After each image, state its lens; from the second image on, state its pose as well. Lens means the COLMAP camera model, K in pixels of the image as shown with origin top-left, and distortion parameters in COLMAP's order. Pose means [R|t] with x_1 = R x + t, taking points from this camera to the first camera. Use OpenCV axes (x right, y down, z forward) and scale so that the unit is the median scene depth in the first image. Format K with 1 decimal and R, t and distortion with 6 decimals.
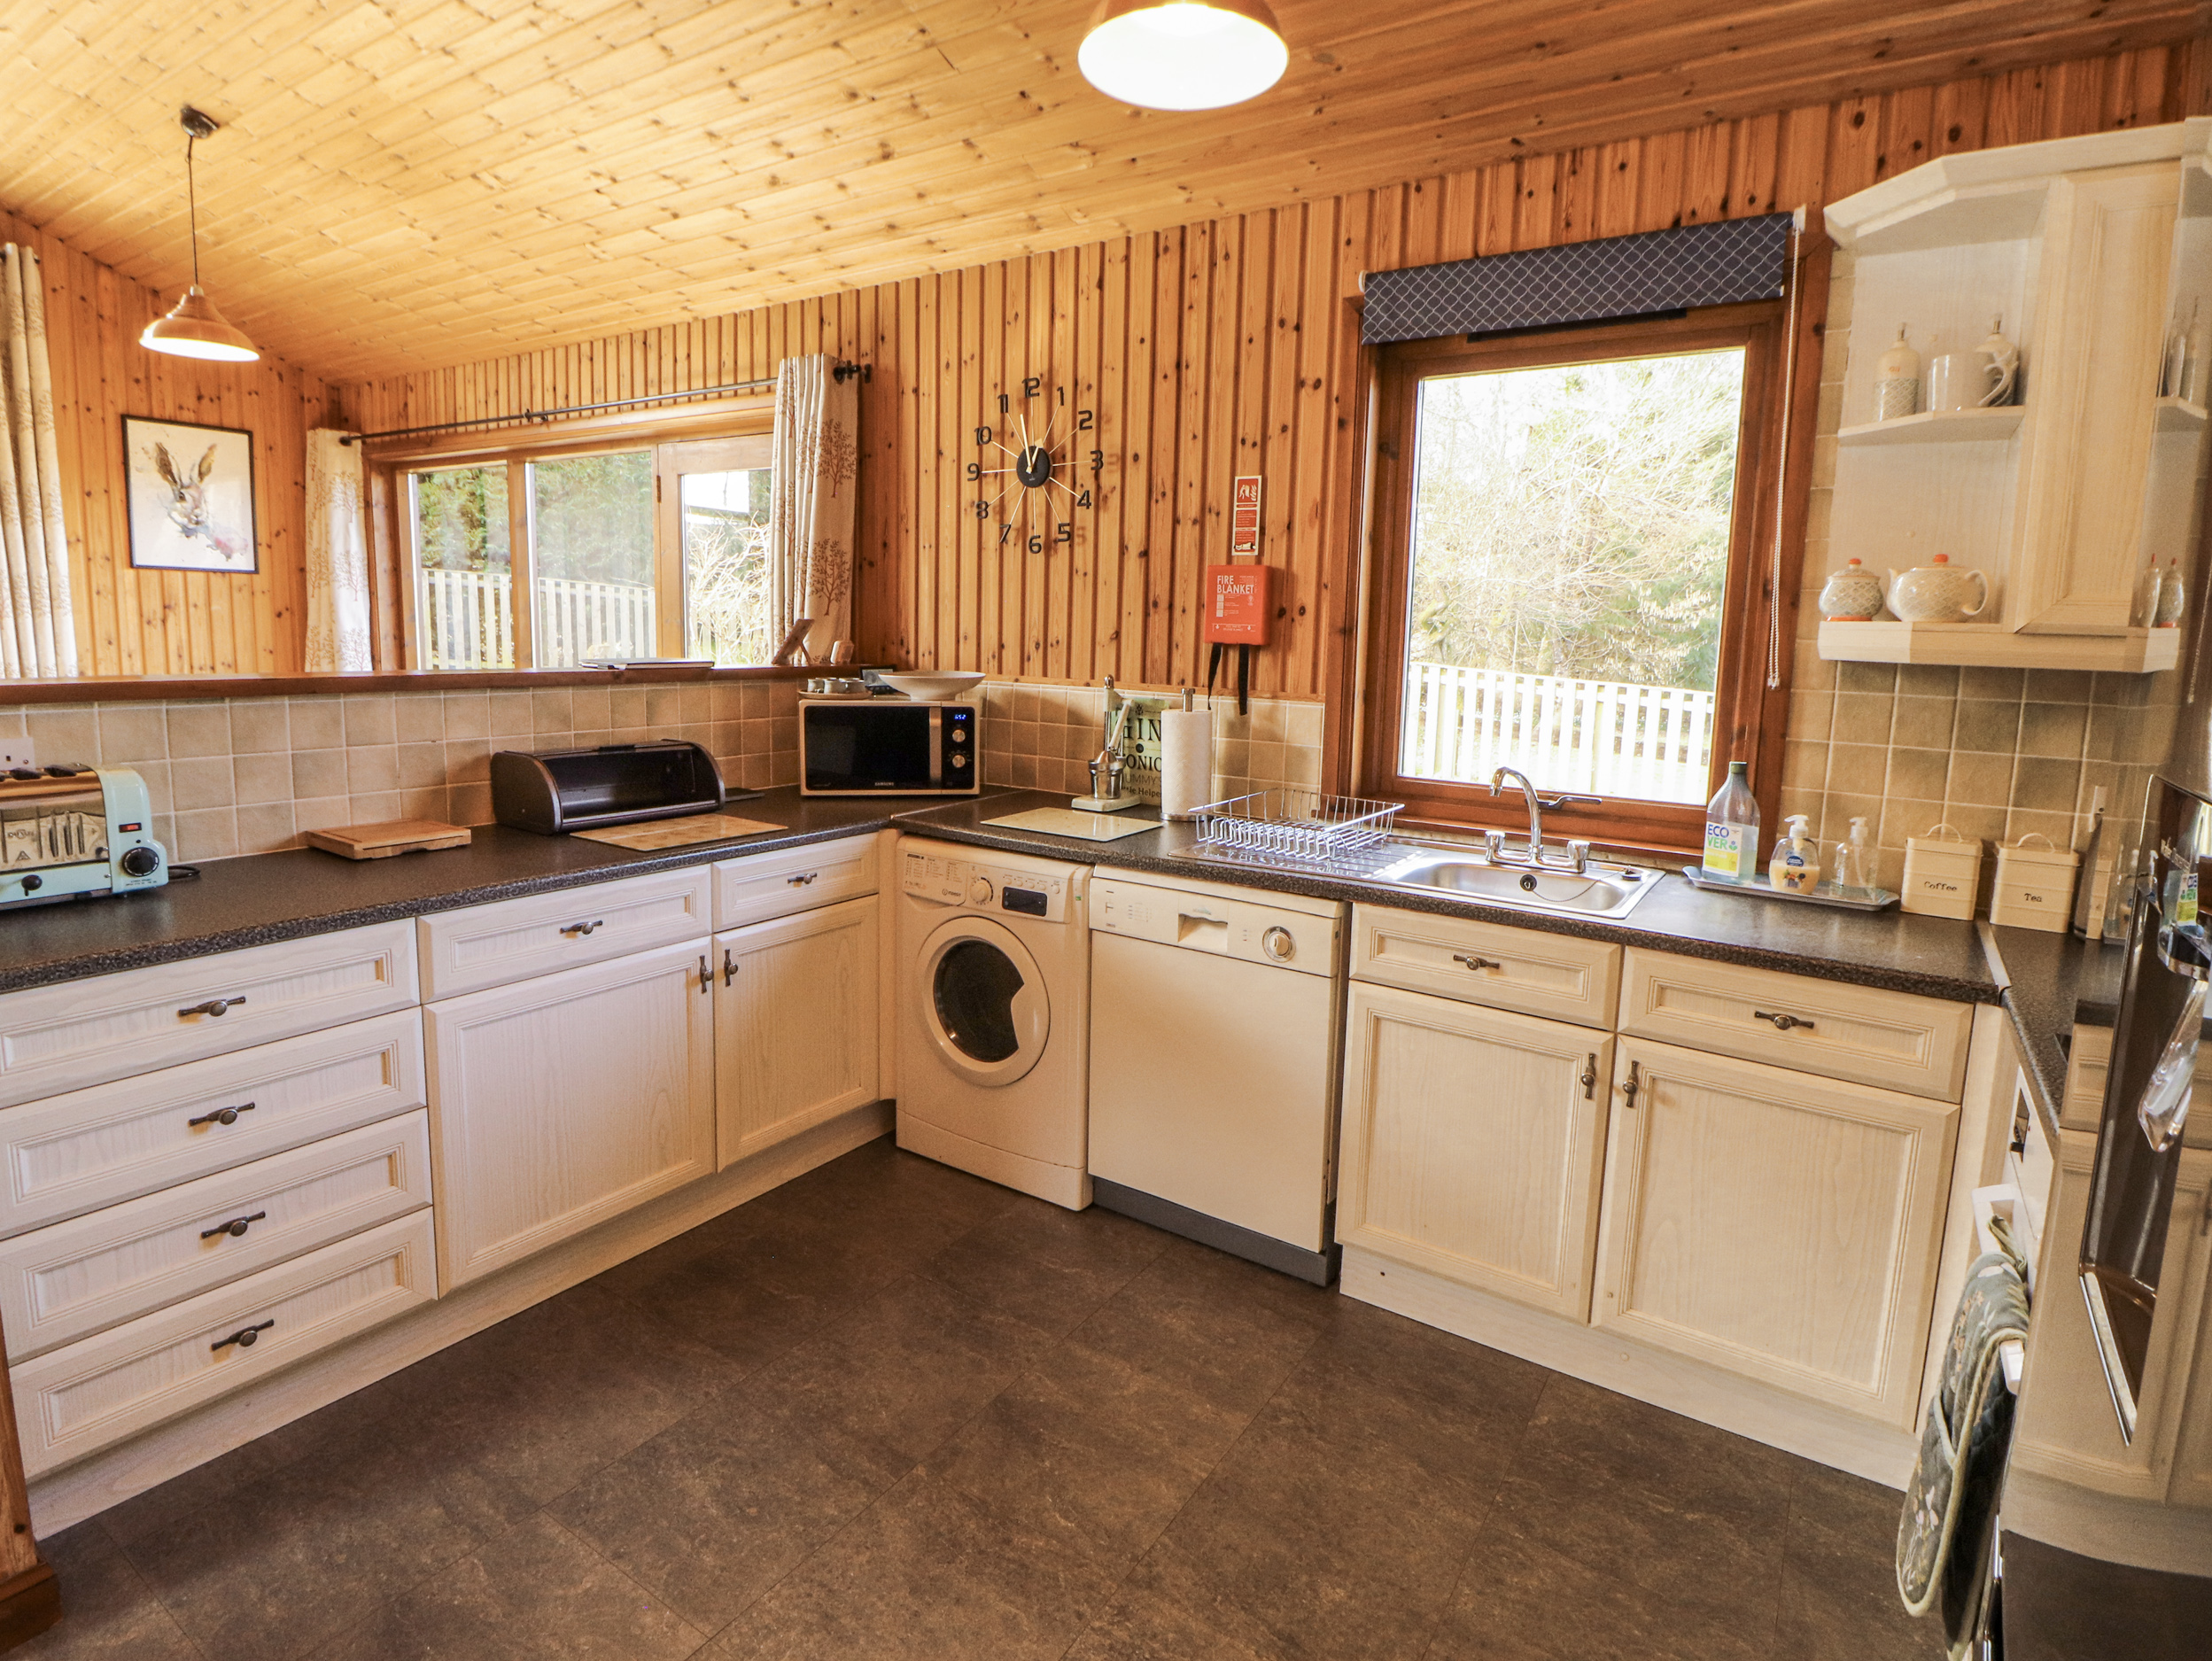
lens RADIAL K [[1144.8, 0, 1134.2], [0, 1144.8, 776.9], [0, 0, 1]] dist [0.002159, -0.013793]
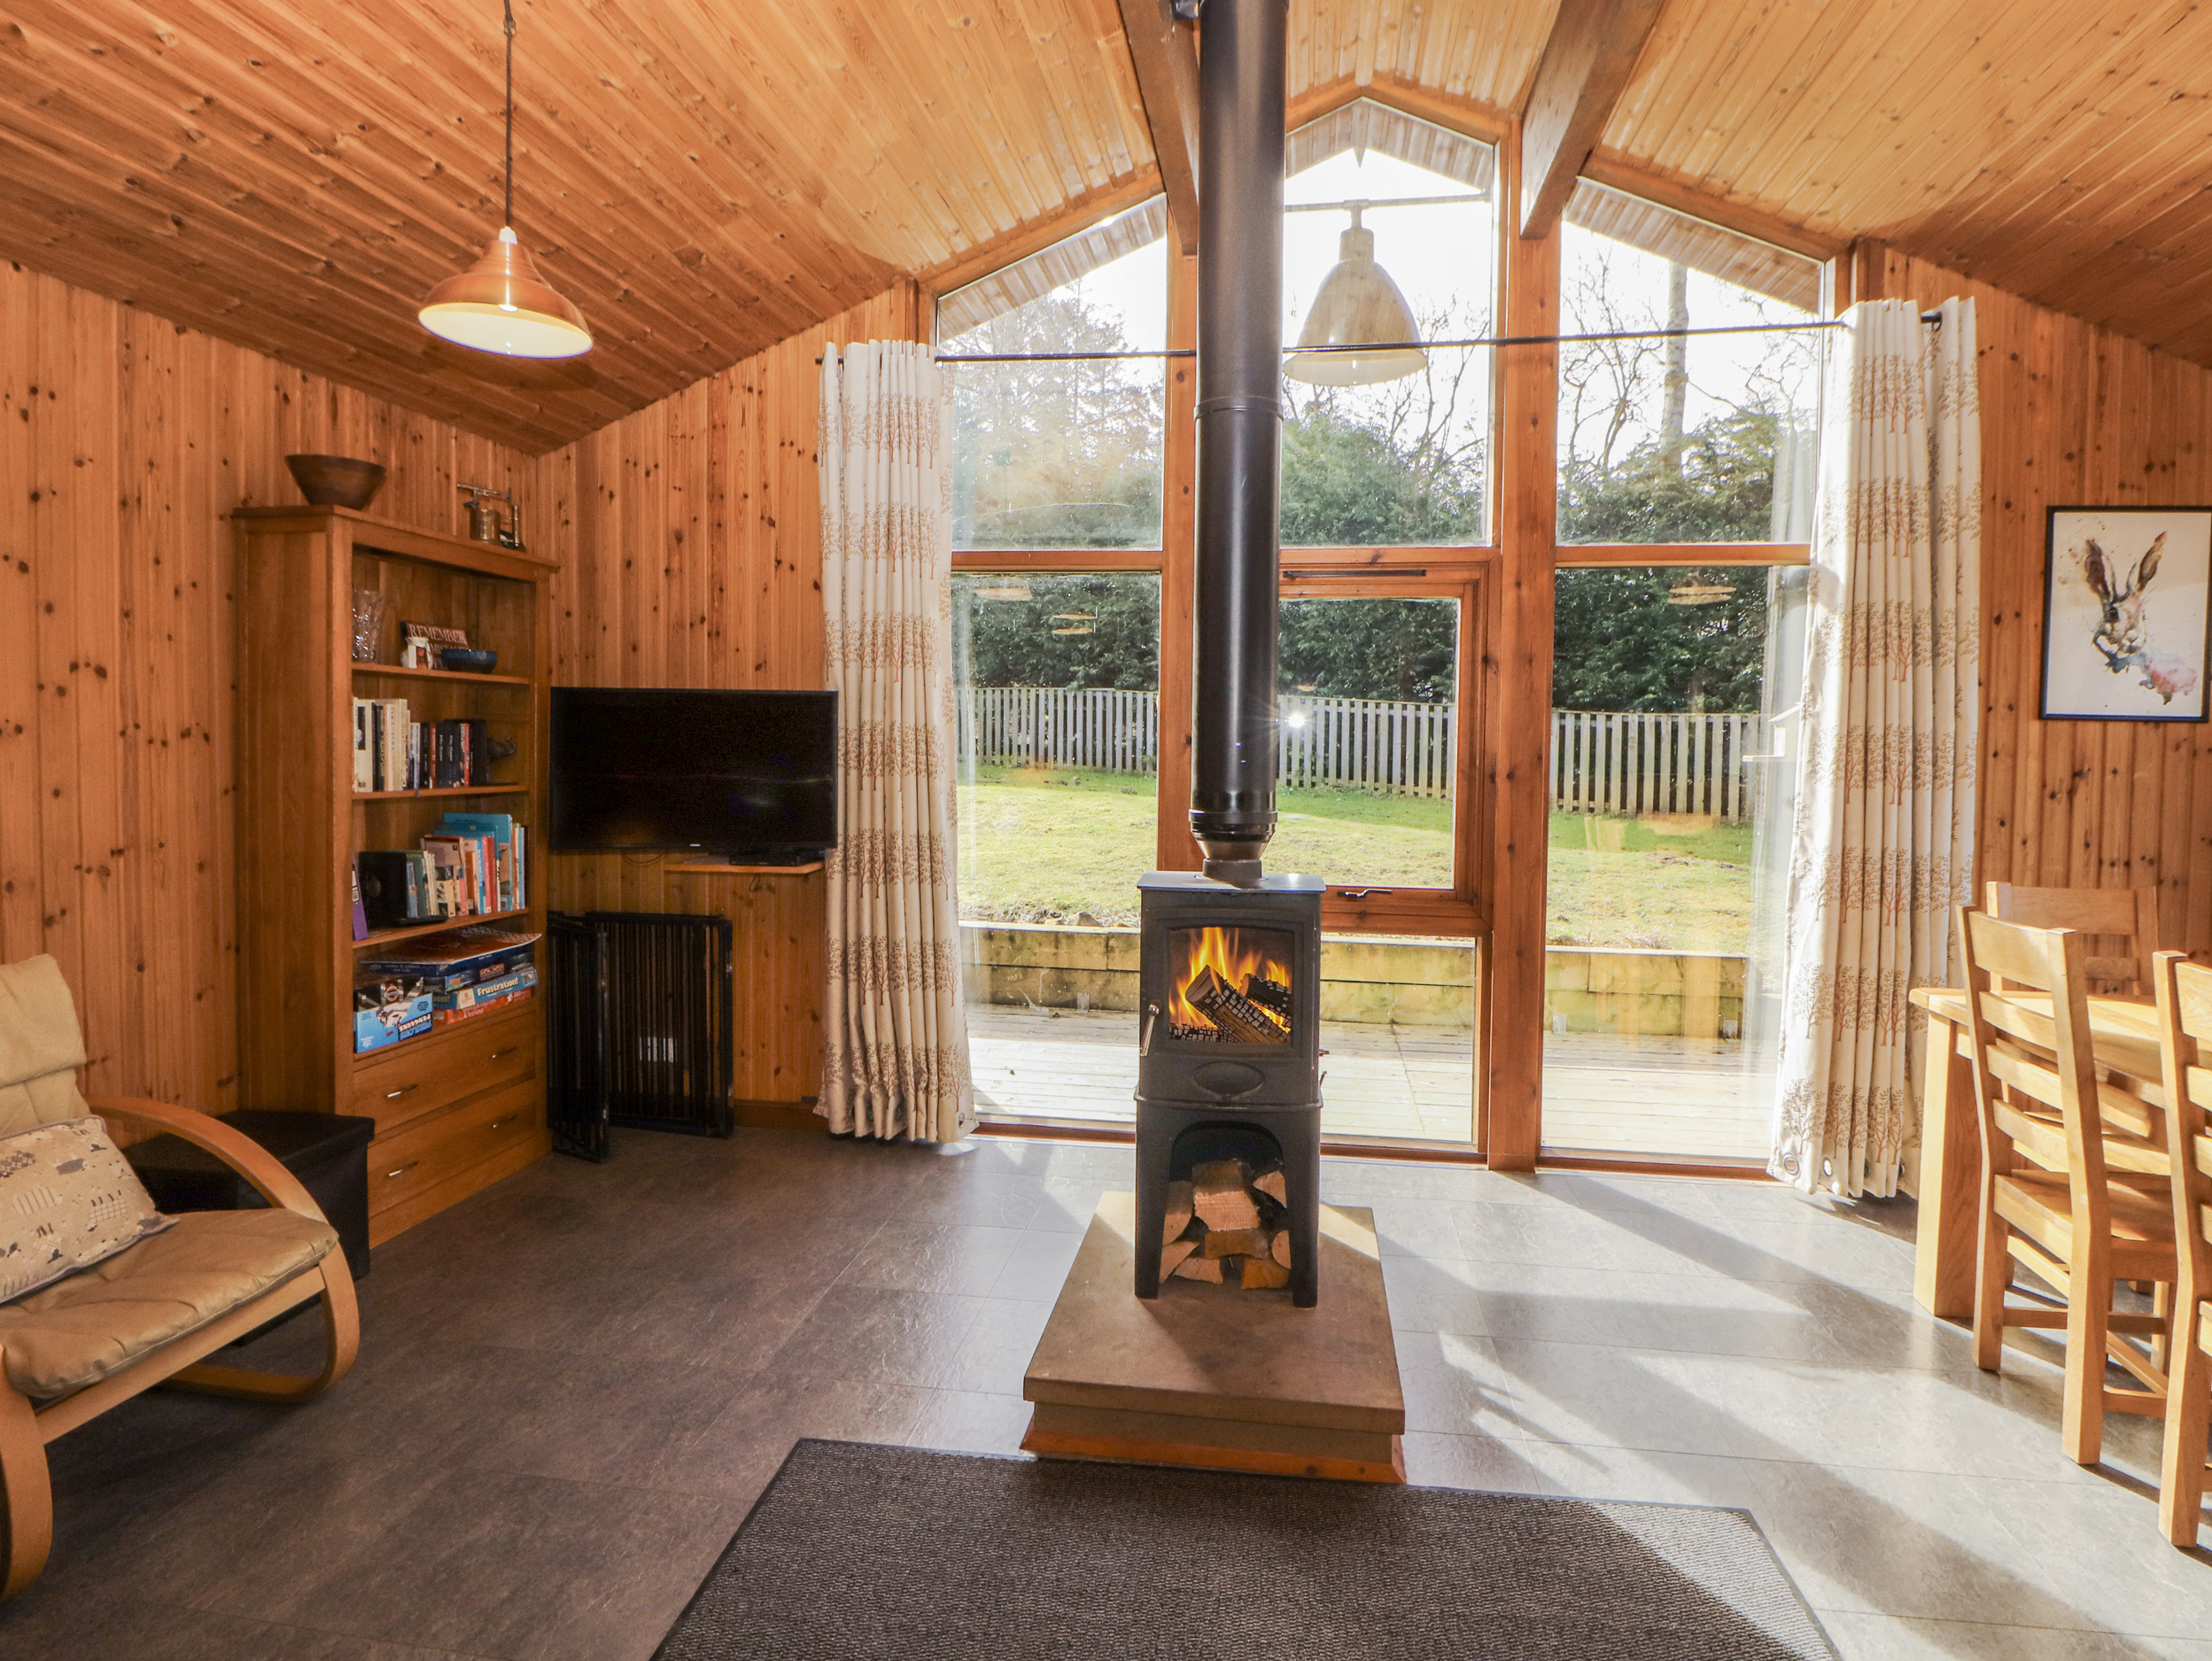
lens RADIAL K [[1148.3, 0, 1139.0], [0, 1148.3, 778.5], [0, 0, 1]] dist [0.000142, -0.014264]
pose [[0.425810, 0.001546, -0.904811, -0.684383], [-0.119659, 0.991311, -0.054619, -0.059725], [0.896866, 0.131526, 0.422295, 0.292085]]
